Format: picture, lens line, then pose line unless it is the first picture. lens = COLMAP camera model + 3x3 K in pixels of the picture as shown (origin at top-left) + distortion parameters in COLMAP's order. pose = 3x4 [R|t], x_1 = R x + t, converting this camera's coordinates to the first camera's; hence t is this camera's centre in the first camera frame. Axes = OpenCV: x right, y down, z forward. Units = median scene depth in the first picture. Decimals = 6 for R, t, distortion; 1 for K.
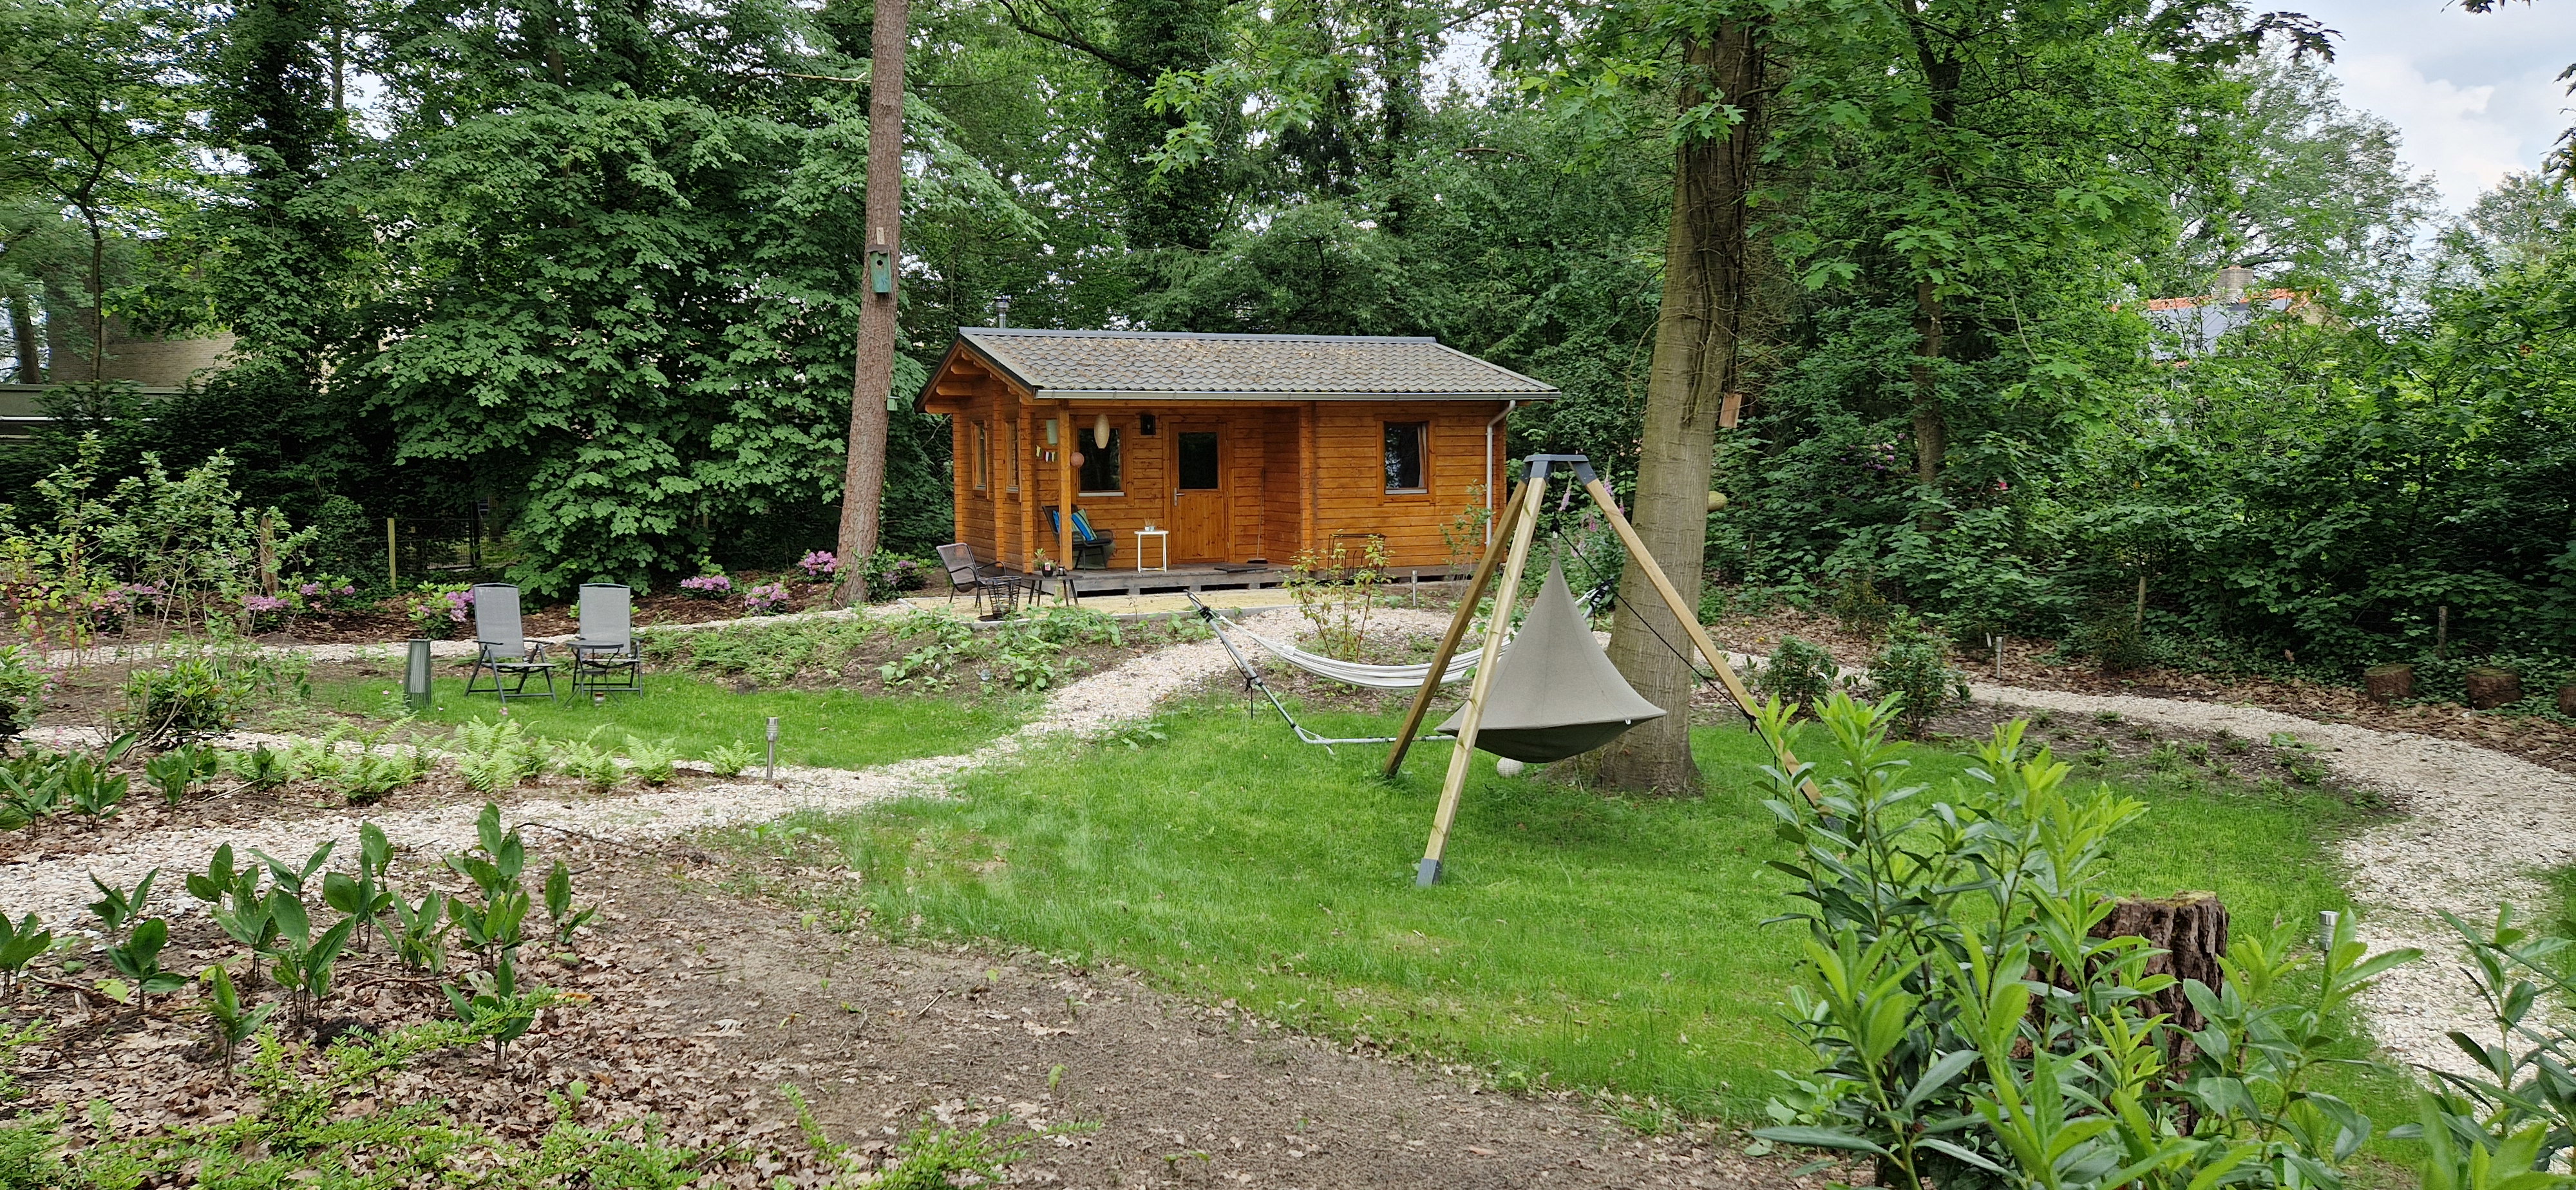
lens RADIAL K [[1670.2, 0, 1286.7], [0, 1670.2, 595.9], [0, 0, 1]] dist [0.035979, -0.013597]
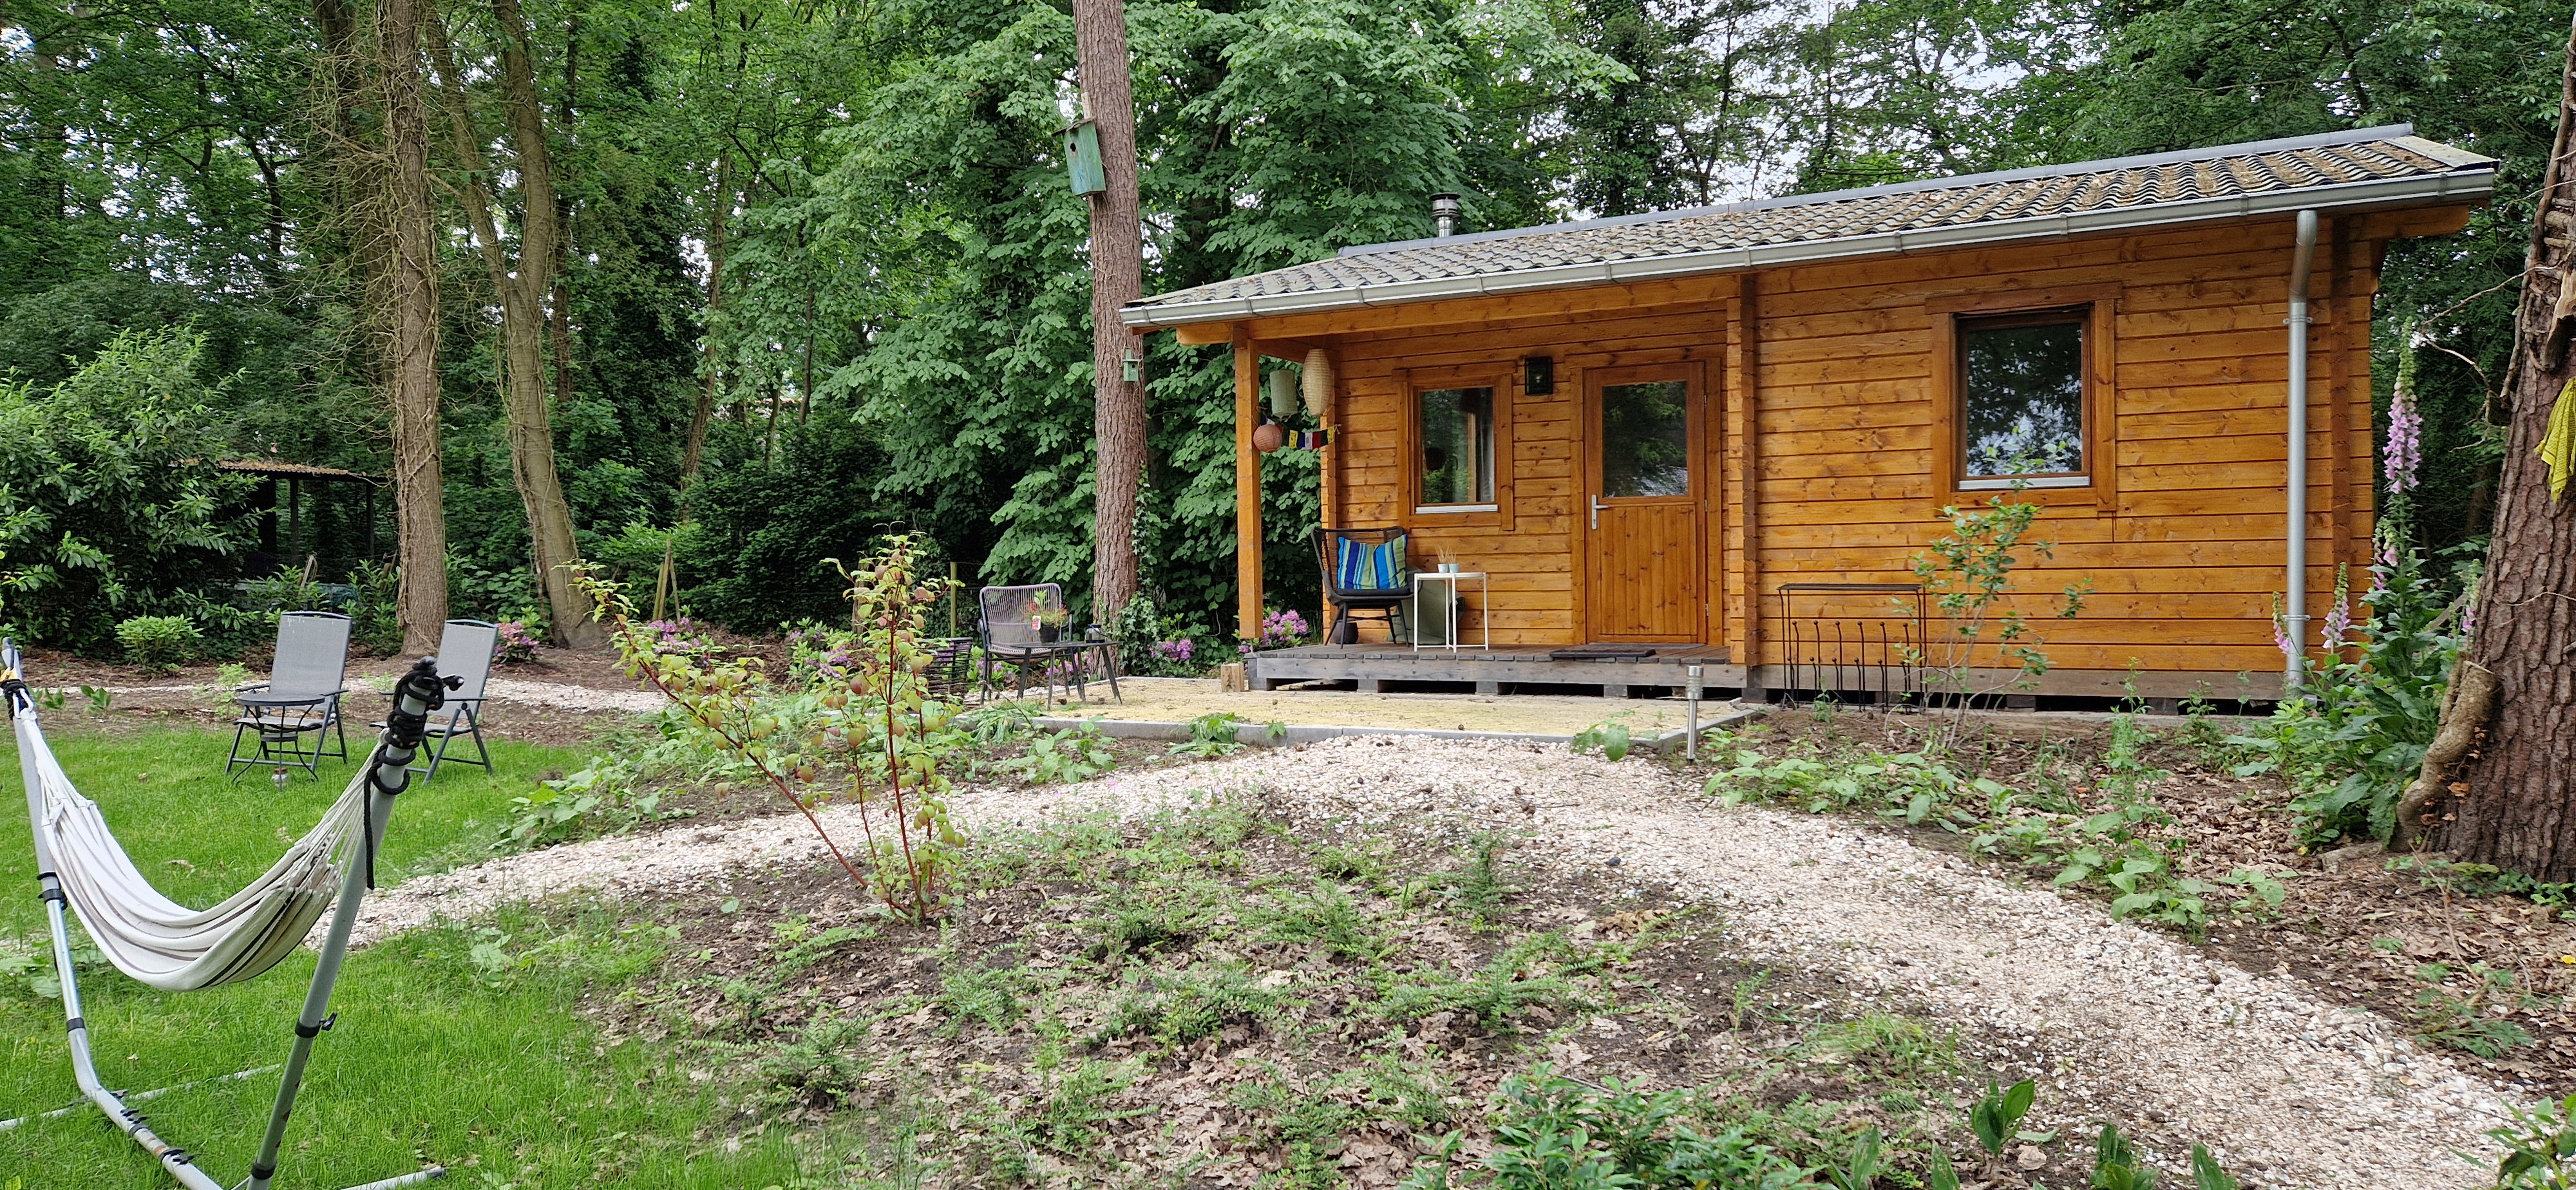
lens RADIAL K [[1670.2, 0, 1271.3], [0, 1670.2, 591.6], [0, 0, 1]] dist [0.035979, -0.013597]
pose [[0.626088, 0.011738, -0.779664, 0.280416], [-0.059556, 0.997686, -0.032804, -0.012200], [0.777475, 0.066972, 0.625338, 0.614832]]
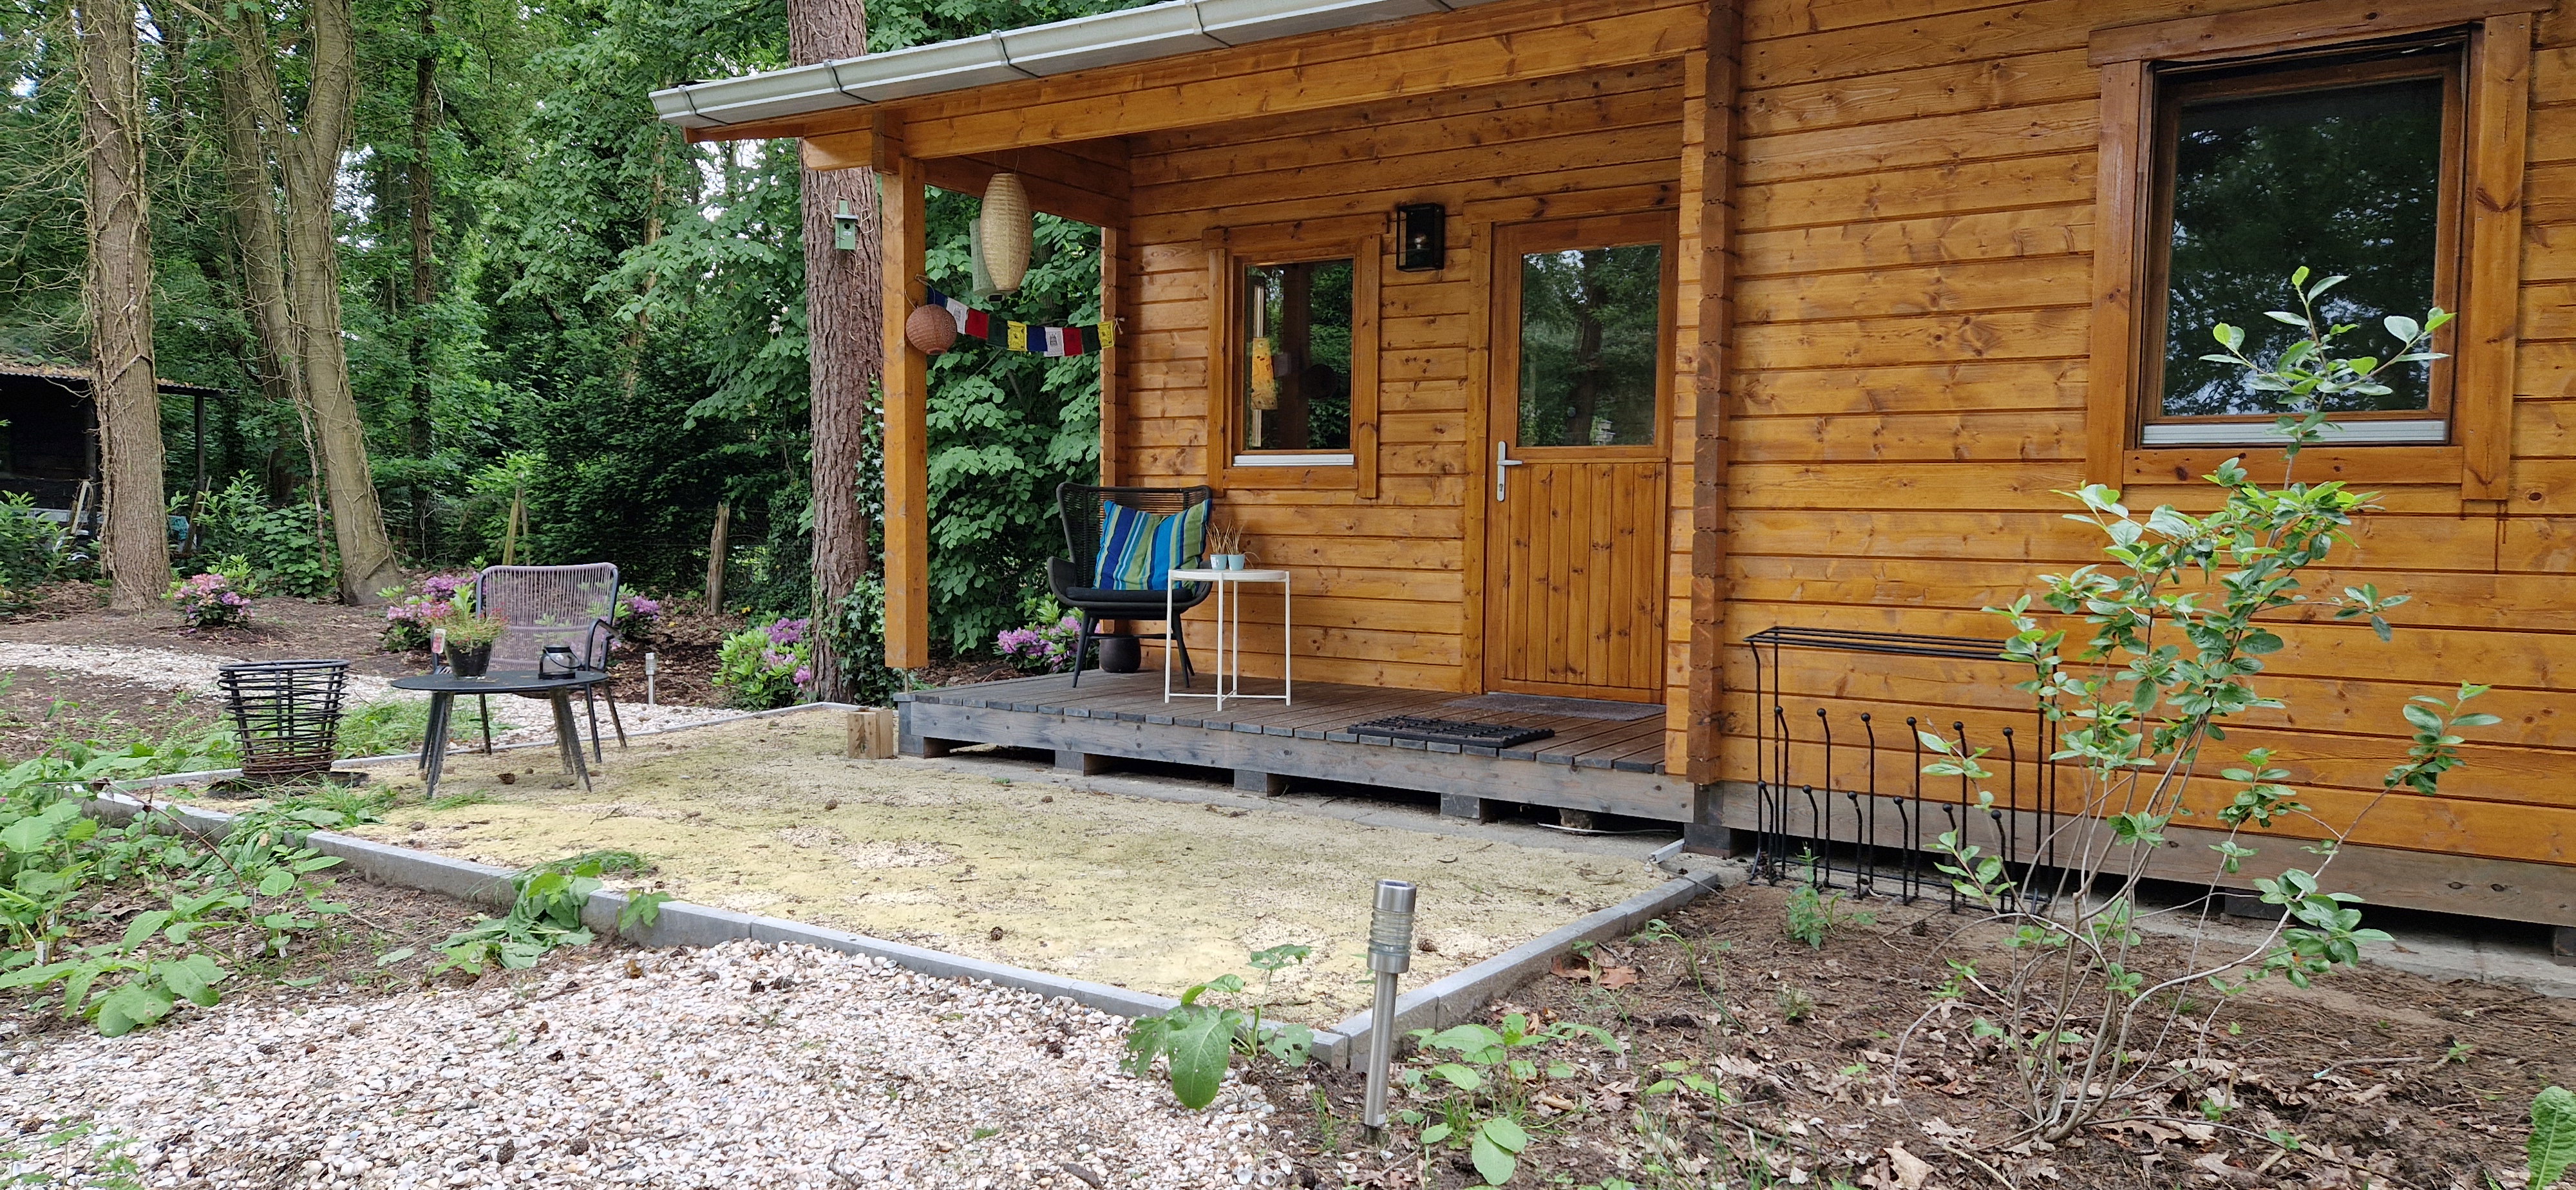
lens RADIAL K [[1670.2, 0, 1299.3], [0, 1670.2, 613.4], [0, 0, 1]] dist [0.035979, -0.013597]
pose [[0.560986, 0.066352, -0.825162, 0.169387], [-0.092432, 0.995570, 0.017215, -0.036147], [0.822649, 0.066614, 0.564634, 0.817570]]
